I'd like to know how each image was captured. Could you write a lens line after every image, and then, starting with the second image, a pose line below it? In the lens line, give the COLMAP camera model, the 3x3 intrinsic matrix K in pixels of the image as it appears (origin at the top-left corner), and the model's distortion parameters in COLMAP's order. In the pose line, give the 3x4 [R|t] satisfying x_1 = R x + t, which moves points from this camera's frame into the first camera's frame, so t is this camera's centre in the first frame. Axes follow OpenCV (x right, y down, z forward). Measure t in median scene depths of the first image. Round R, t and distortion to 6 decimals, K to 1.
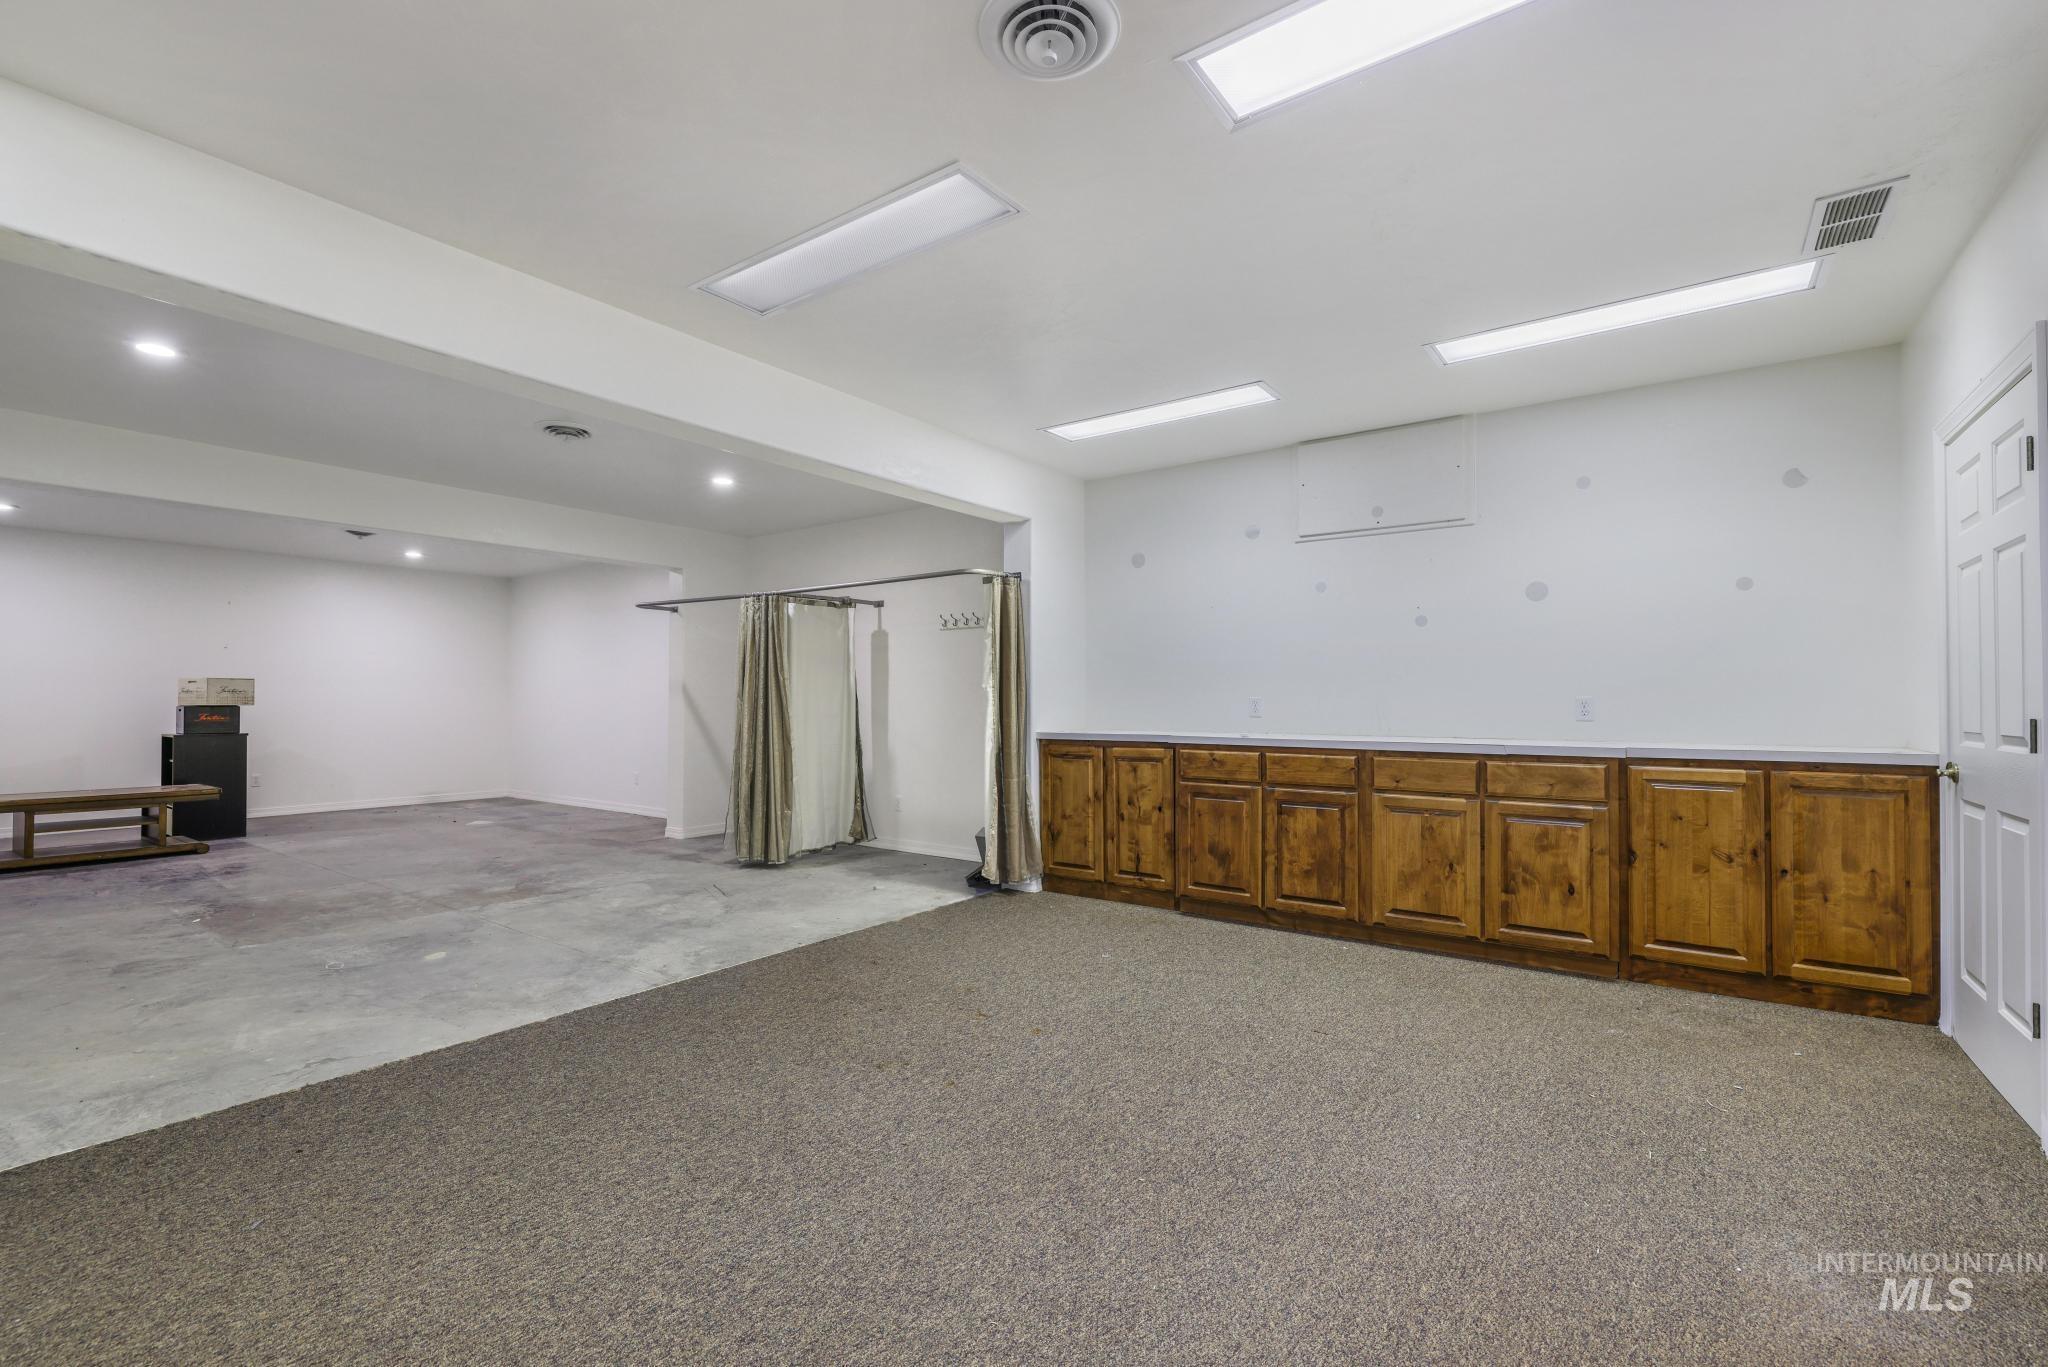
lens RADIAL K [[889.9, 0, 1024.1], [0, 889.9, 692.2], [0, 0, 1]] dist [0.002627, 0.000054]
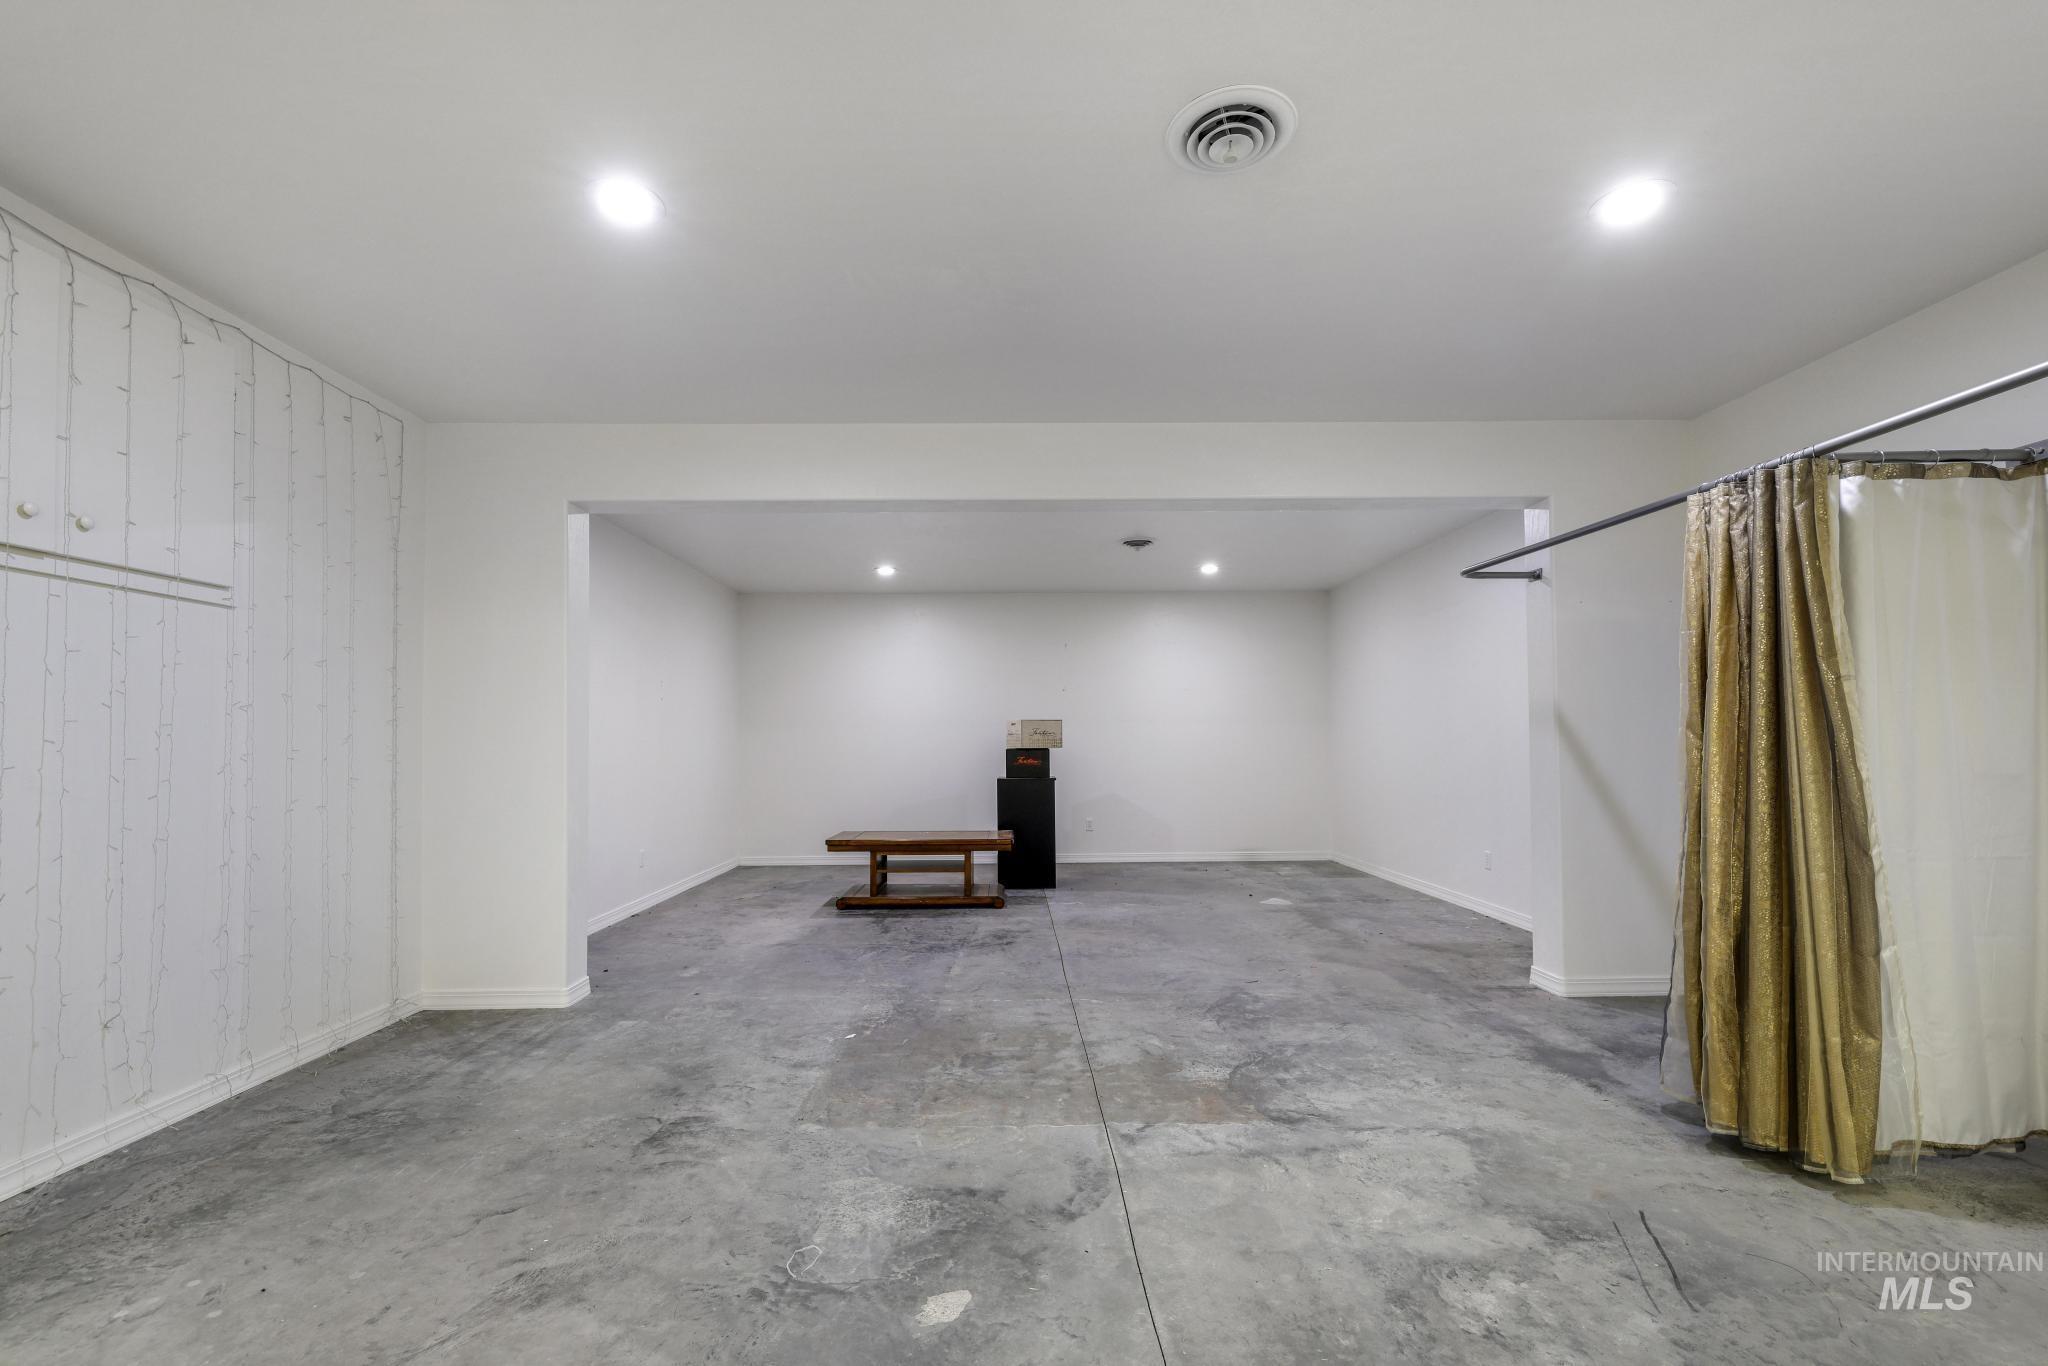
lens RADIAL K [[889.9, 0, 1023.6], [0, 889.9, 716.6], [0, 0, 1]] dist [0.002627, 0.000054]
pose [[0.604135, -0.029013, -0.796353, -0.174545], [0.014275, 0.999571, -0.025587, 0.006144], [0.796754, 0.004090, 0.604290, 0.490794]]
